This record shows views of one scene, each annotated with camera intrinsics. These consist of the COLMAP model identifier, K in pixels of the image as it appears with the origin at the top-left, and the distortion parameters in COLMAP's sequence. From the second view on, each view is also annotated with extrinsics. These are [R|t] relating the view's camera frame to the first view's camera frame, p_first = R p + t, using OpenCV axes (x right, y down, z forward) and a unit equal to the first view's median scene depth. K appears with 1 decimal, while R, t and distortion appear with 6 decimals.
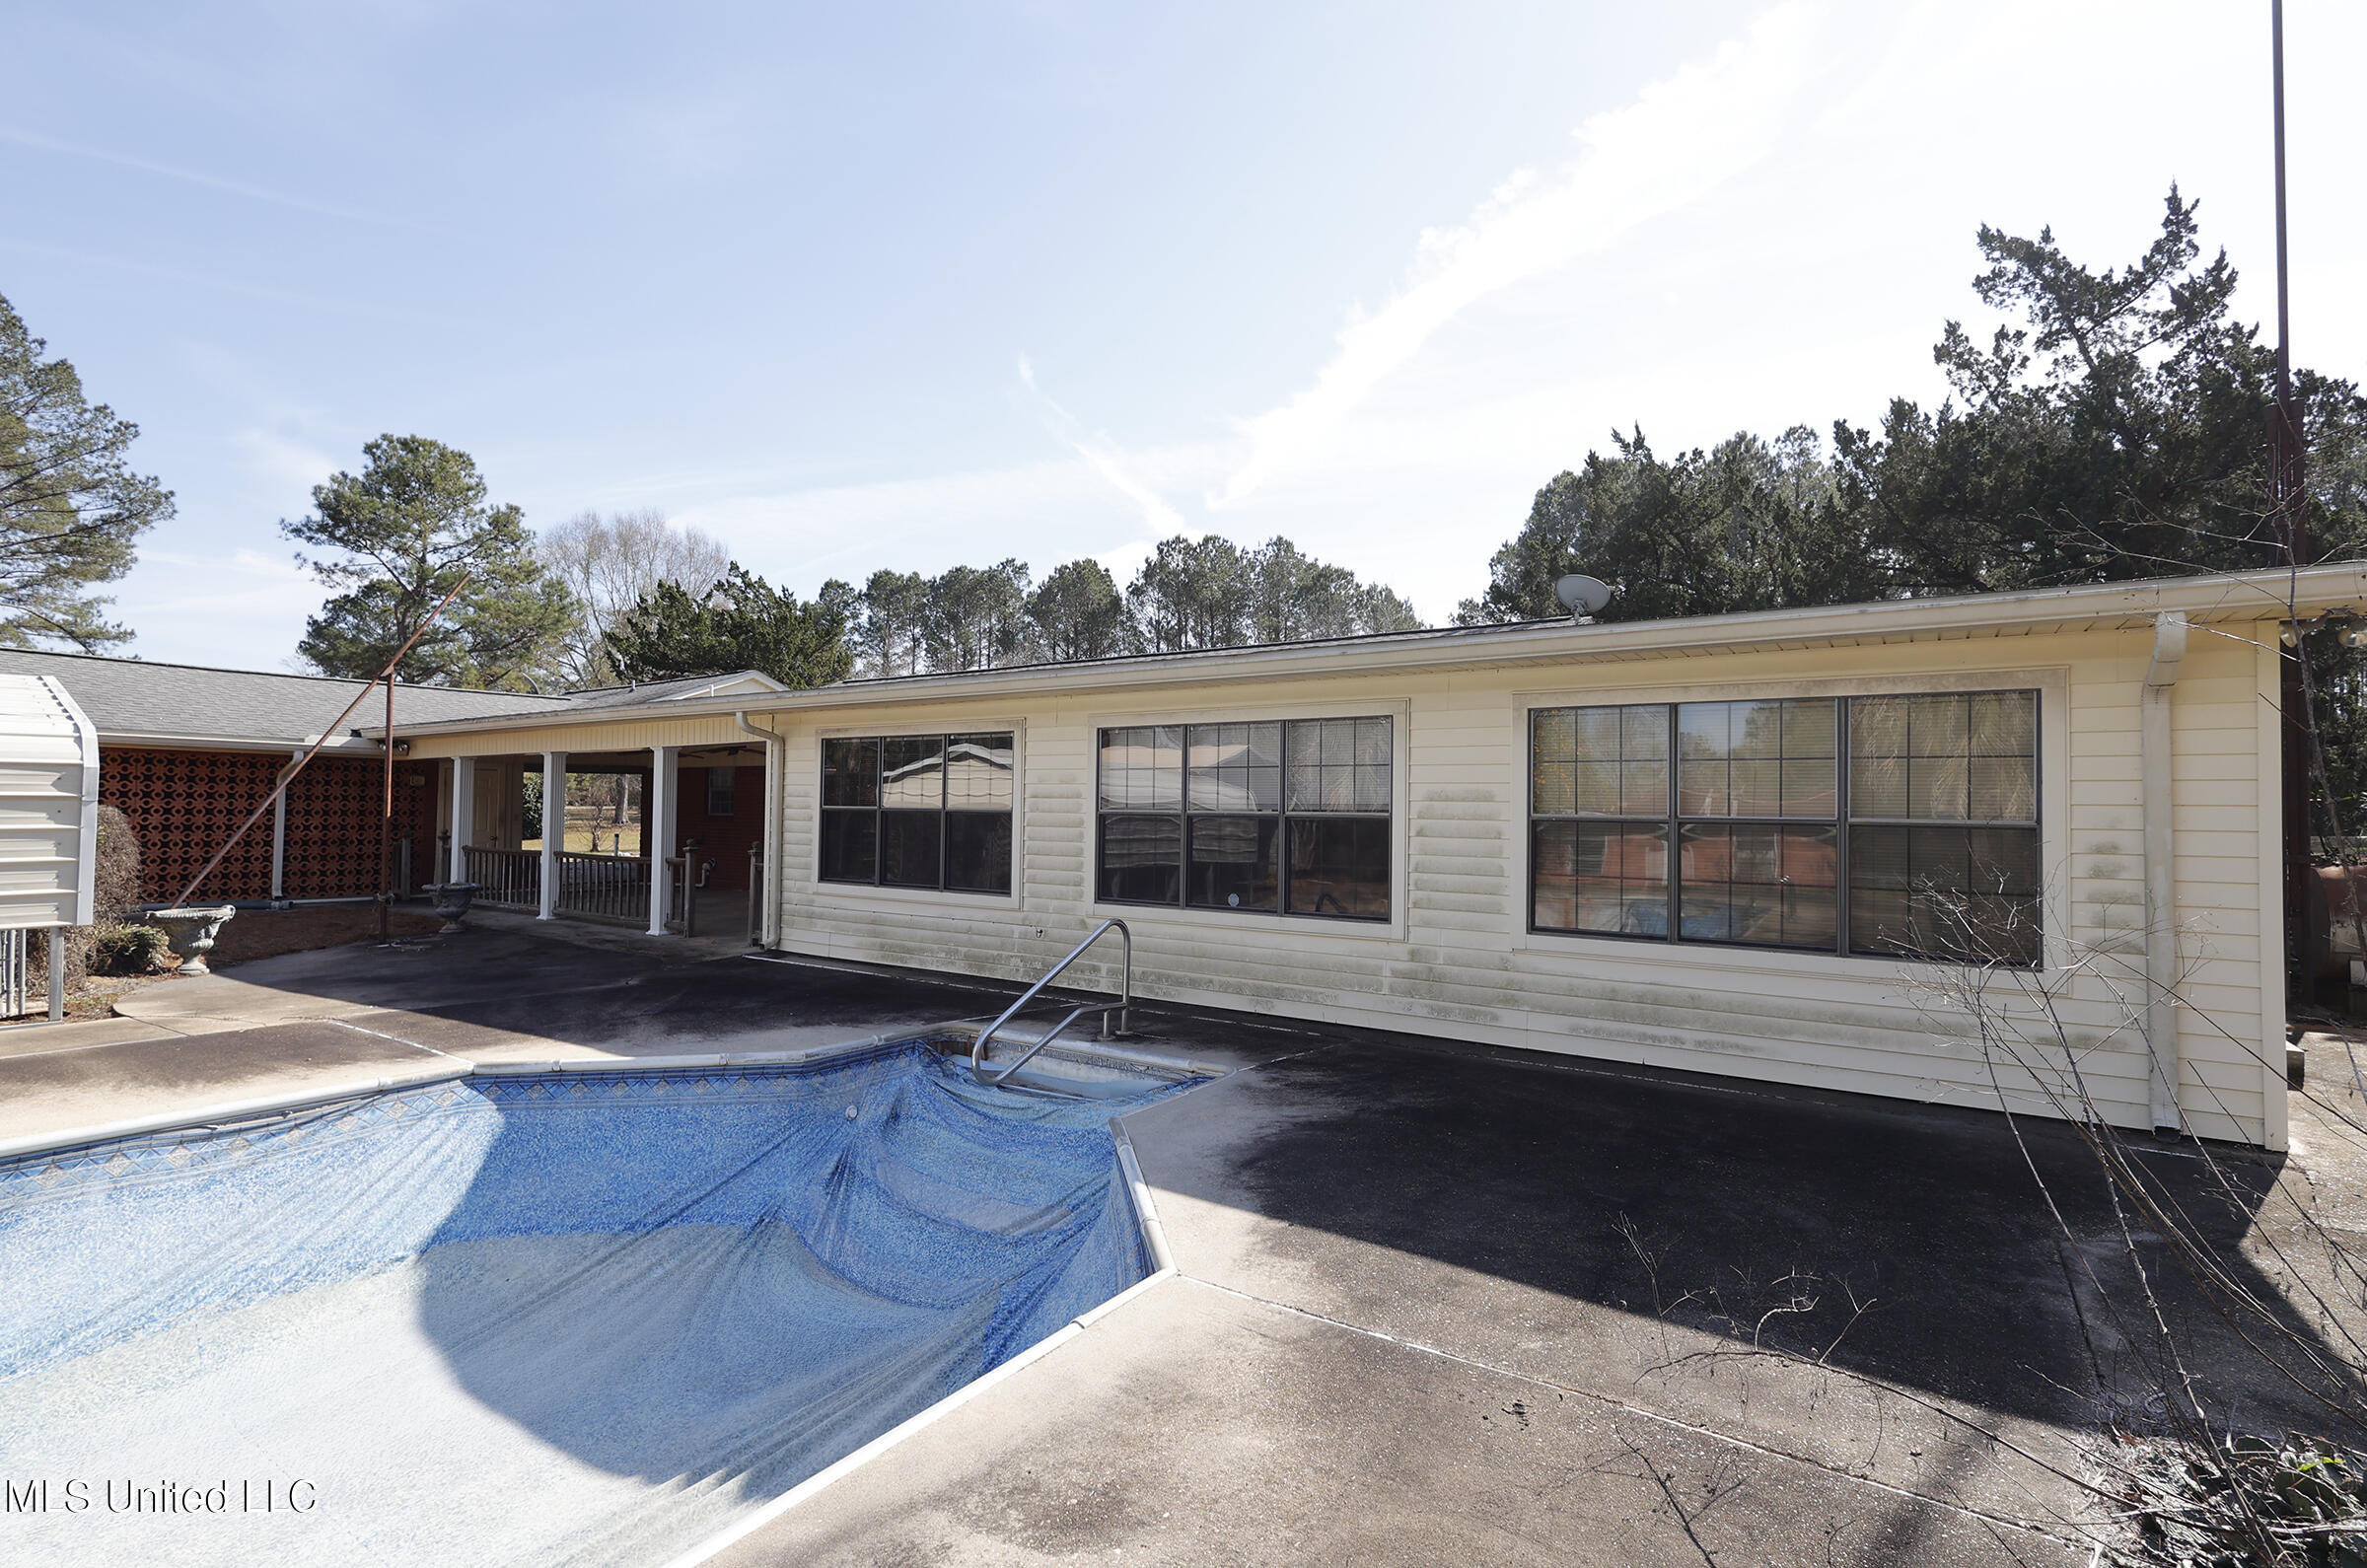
lens RADIAL K [[1093.2, 0, 1213.9], [0, 1093.2, 777.5], [0, 0, 1]] dist [-0.003760, 0.003762]
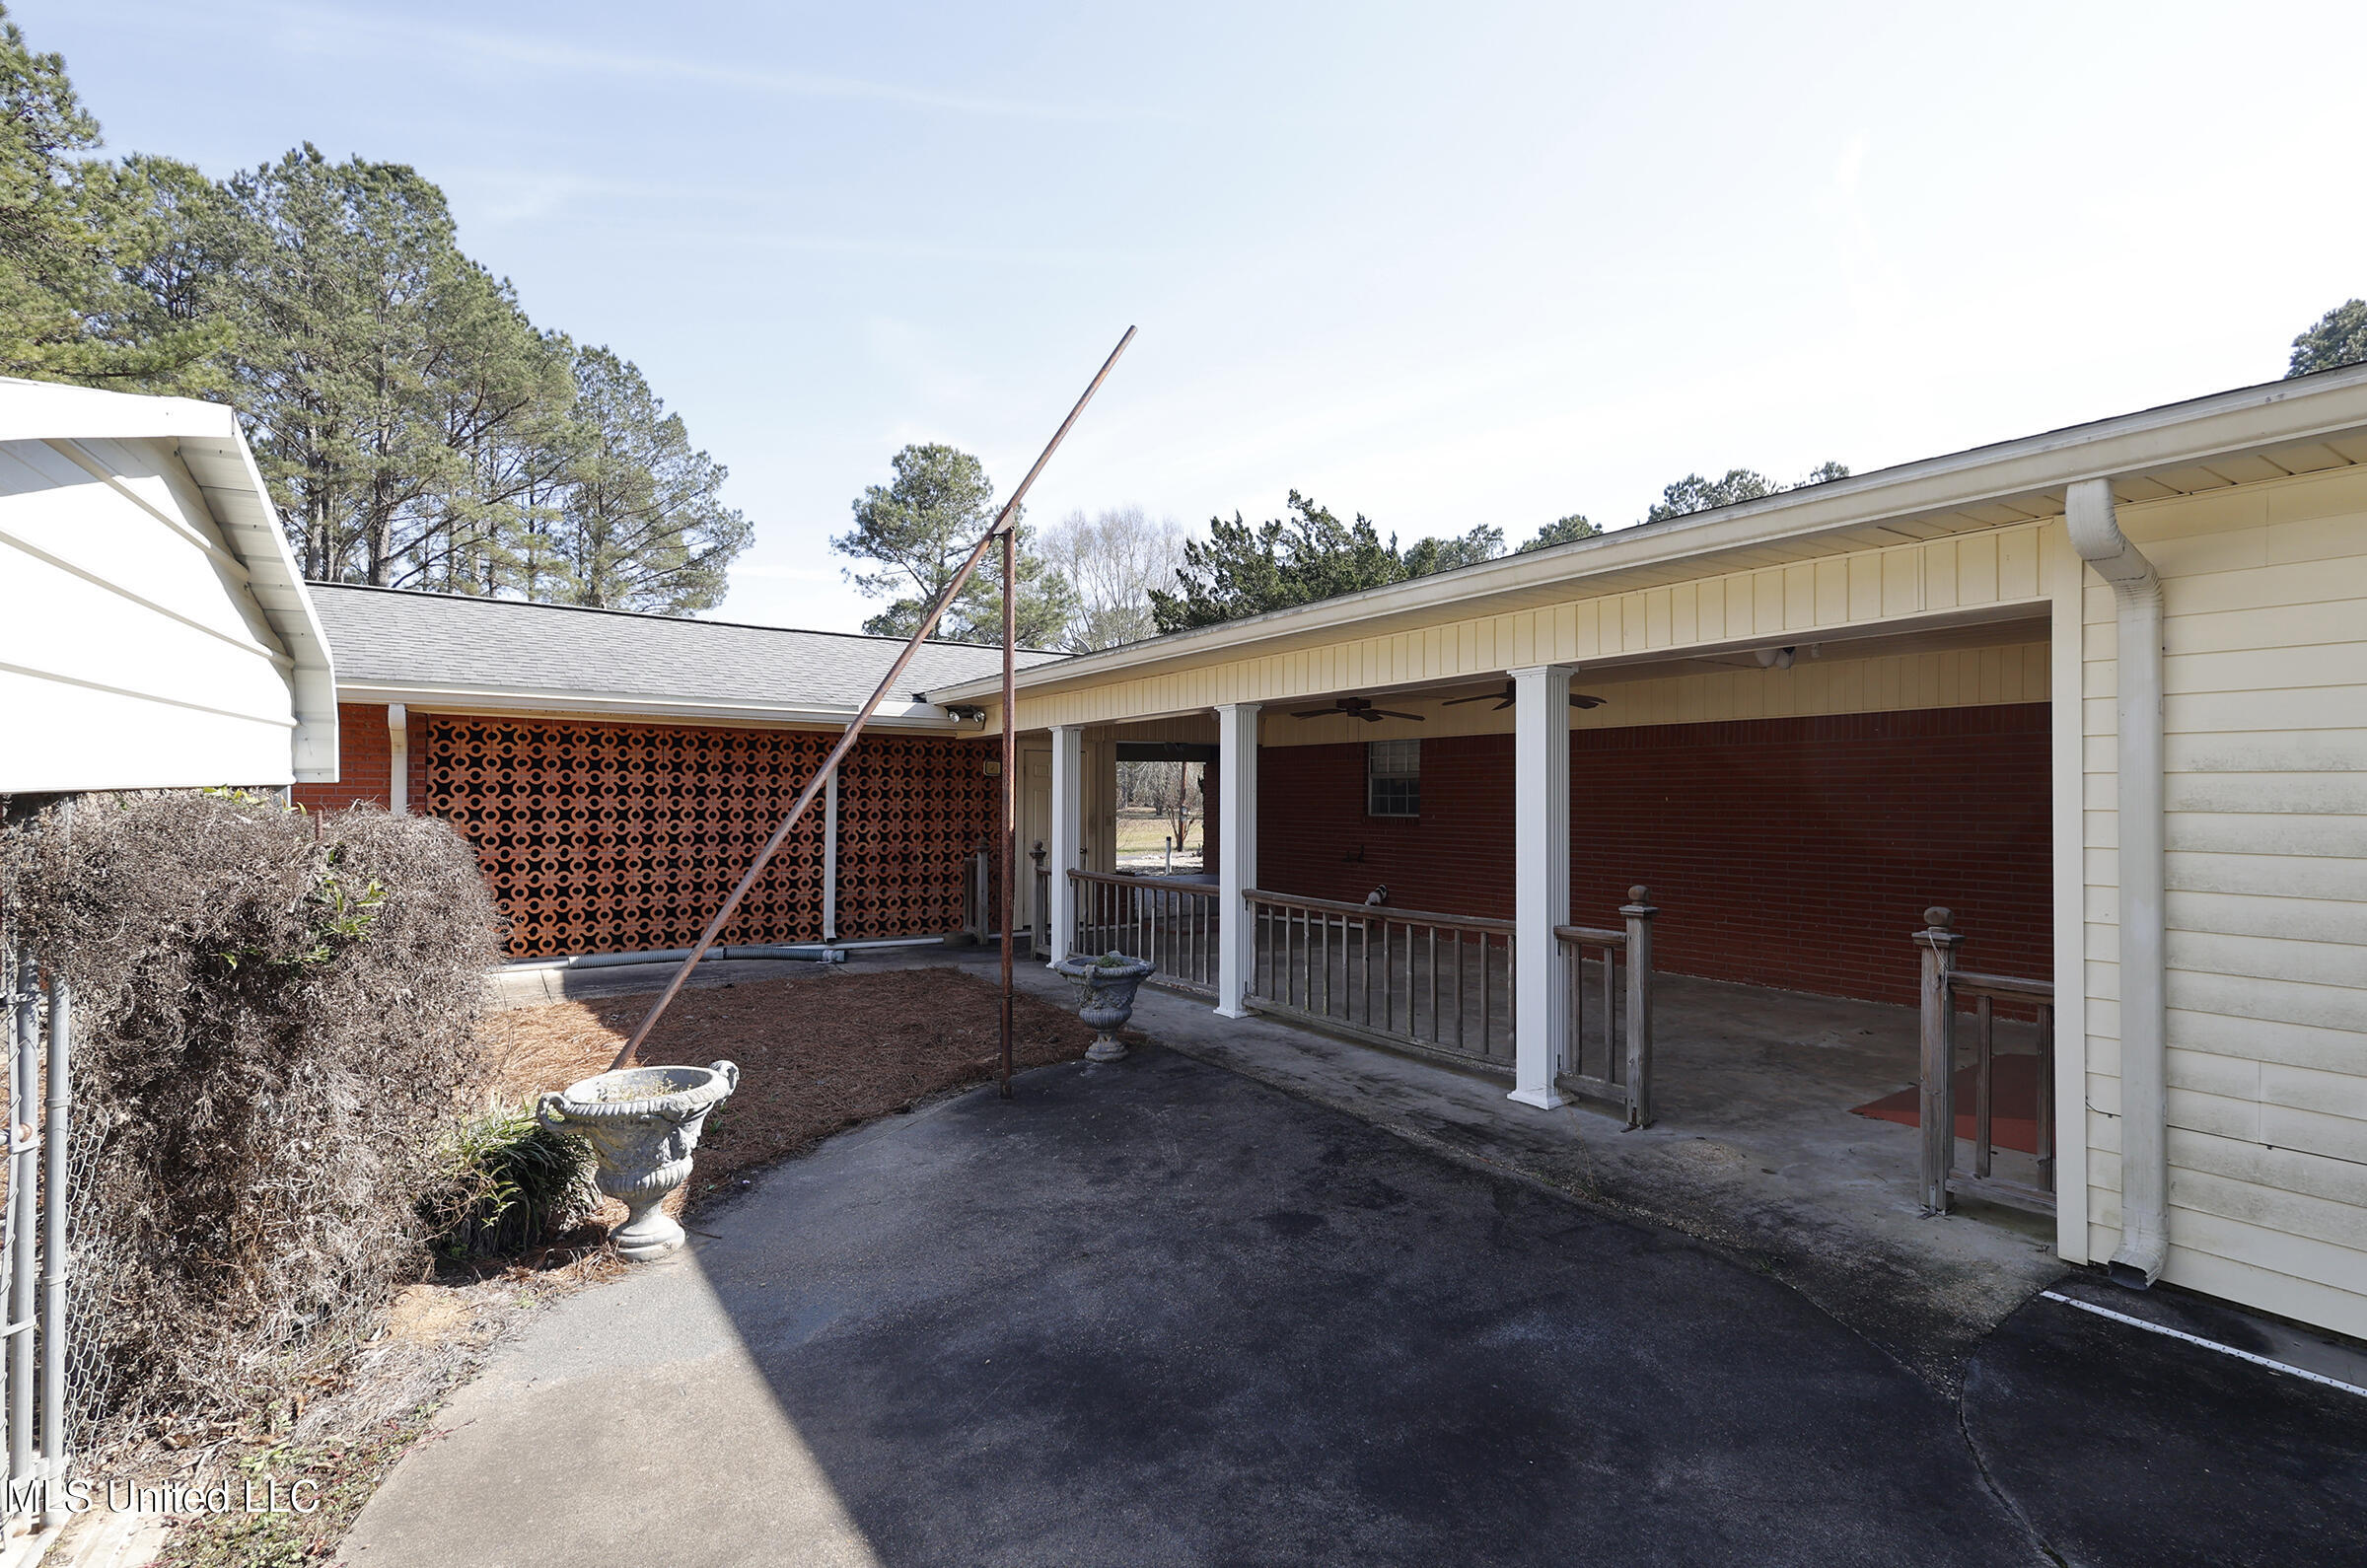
lens RADIAL K [[1101.4, 0, 1222.8], [0, 1101.4, 784.0], [0, 0, 1]] dist [0.001536, -0.000197]
pose [[0.932711, -0.011795, -0.360433, -0.129824], [0.016228, 0.999825, 0.009276, 0.003316], [0.360260, -0.014501, 0.932739, 0.153252]]
